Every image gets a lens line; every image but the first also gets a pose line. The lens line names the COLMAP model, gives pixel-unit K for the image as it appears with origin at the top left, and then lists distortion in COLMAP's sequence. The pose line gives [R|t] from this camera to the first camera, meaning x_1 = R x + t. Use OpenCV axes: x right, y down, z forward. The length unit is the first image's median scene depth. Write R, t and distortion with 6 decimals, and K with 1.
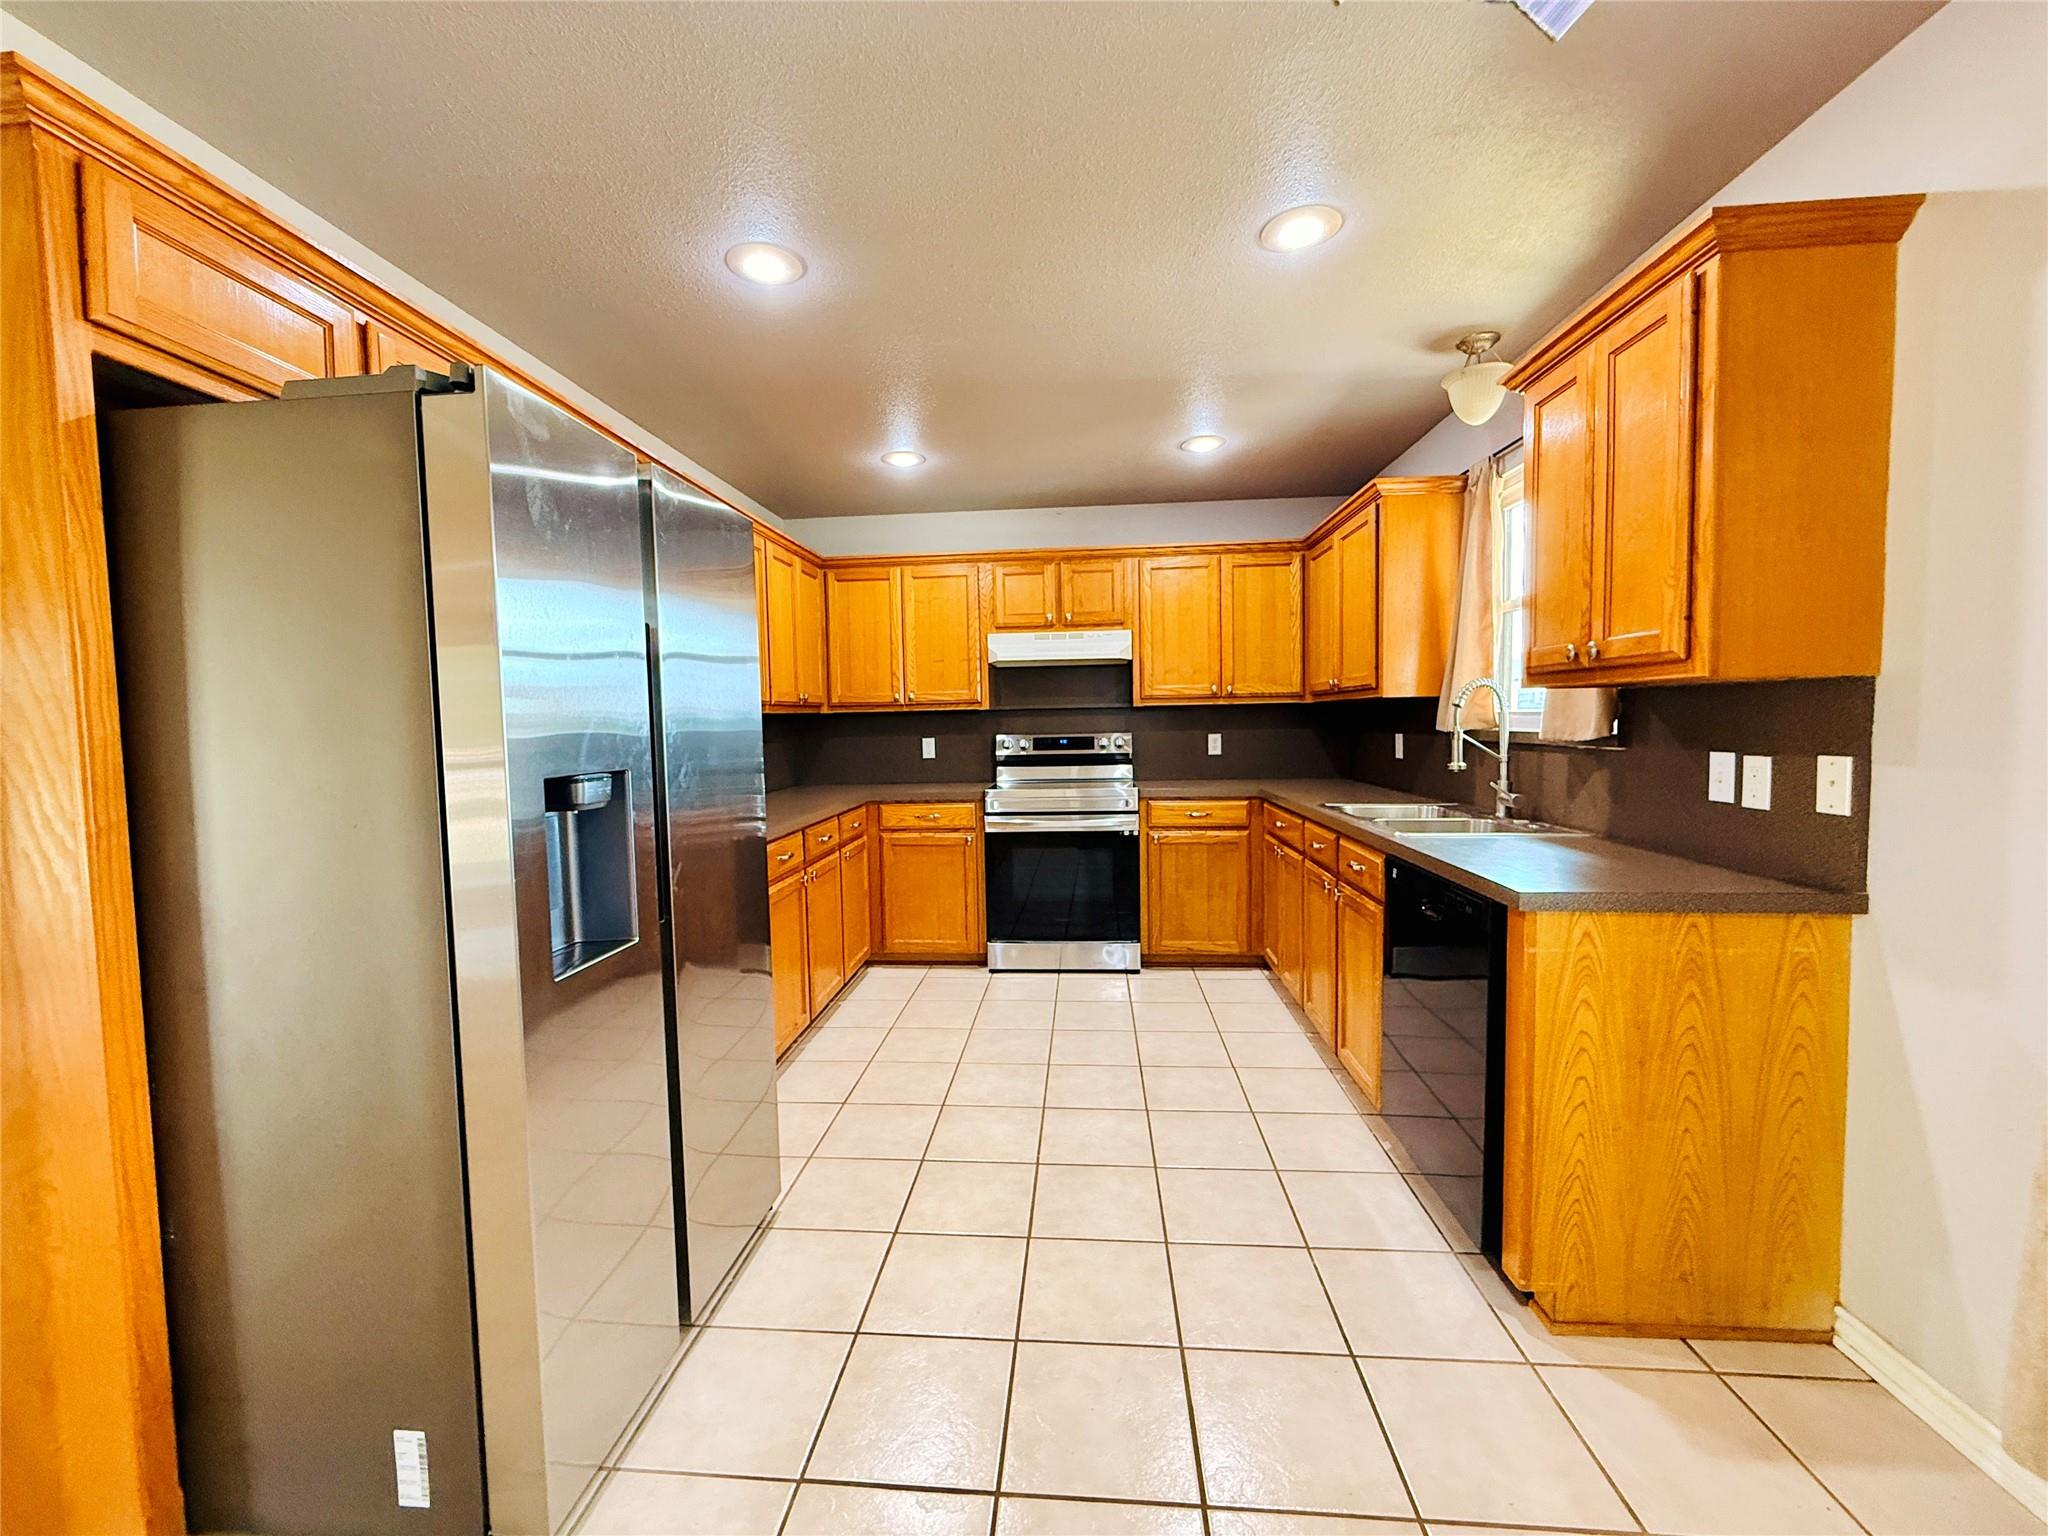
lens RADIAL K [[820.0, 0, 1022.6], [0, 820.0, 762.2], [0, 0, 1]] dist [0.006325, 0.000012]
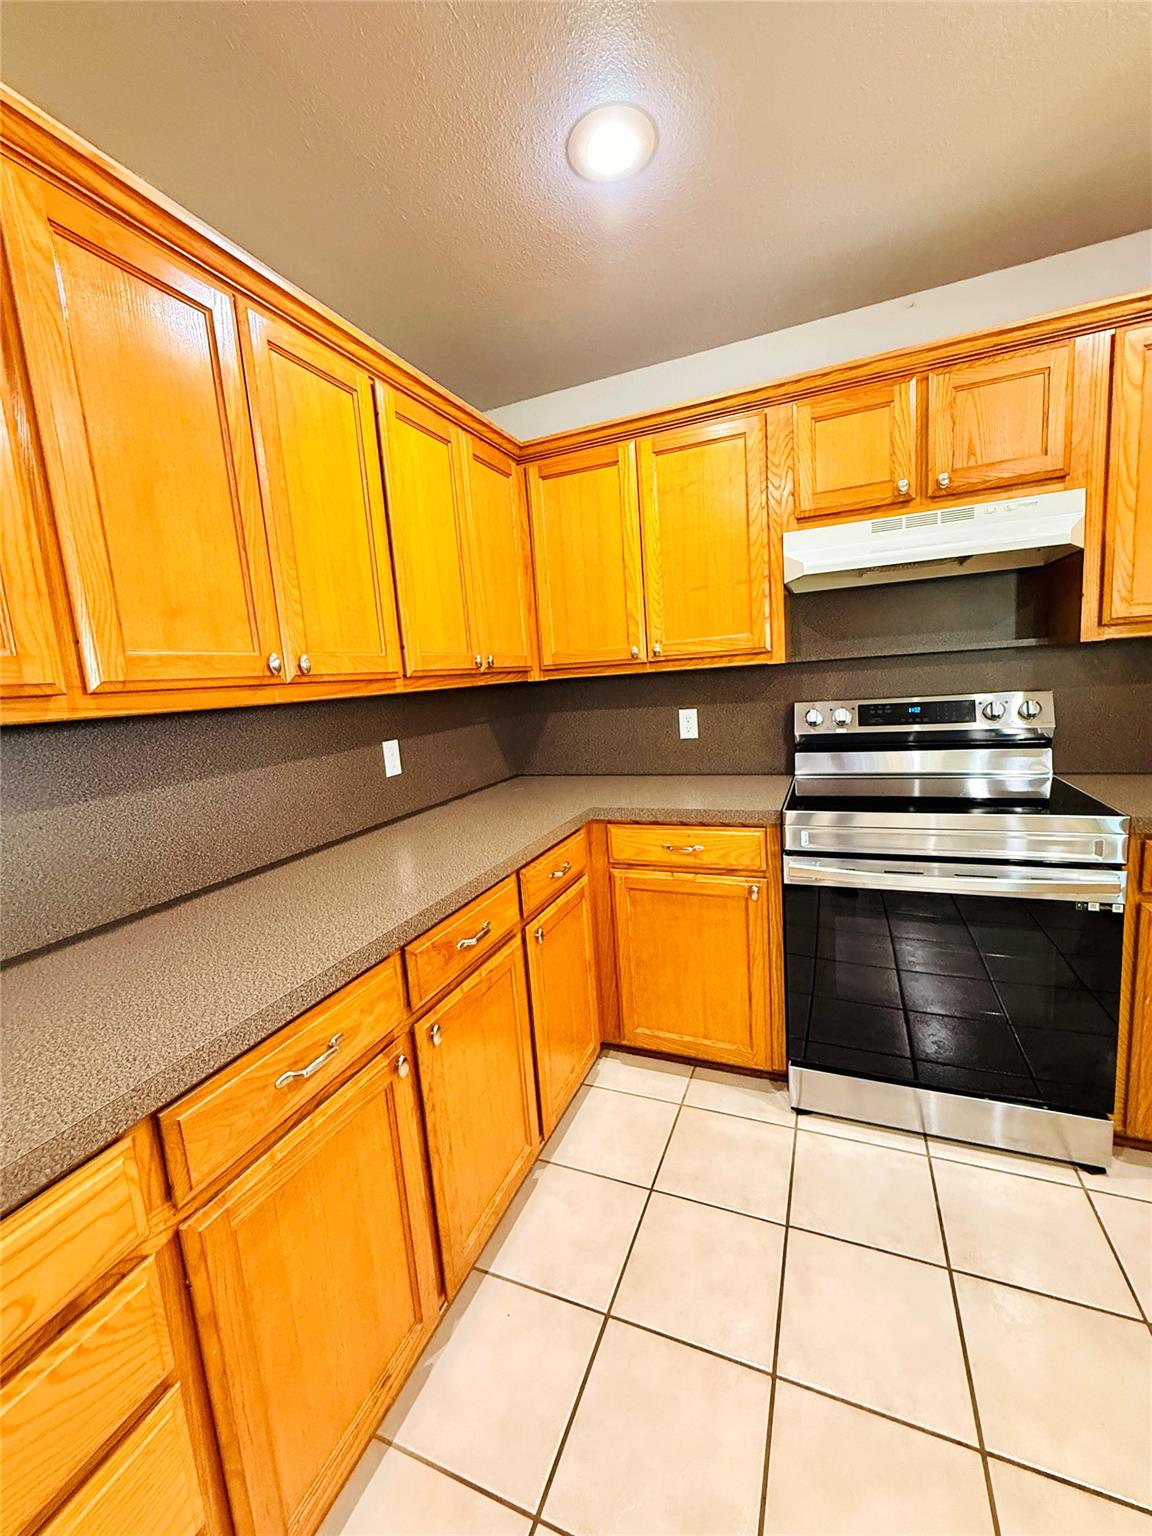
lens RADIAL K [[615.0, 0, 586.9], [0, 615.0, 763.7], [0, 0, 1]] dist [0.006325, 0.000012]
pose [[0.952417, -0.003703, -0.304777, -0.042503], [0.035234, 0.994560, 0.098022, -0.040870], [0.302756, -0.104096, 0.947366, 0.529524]]
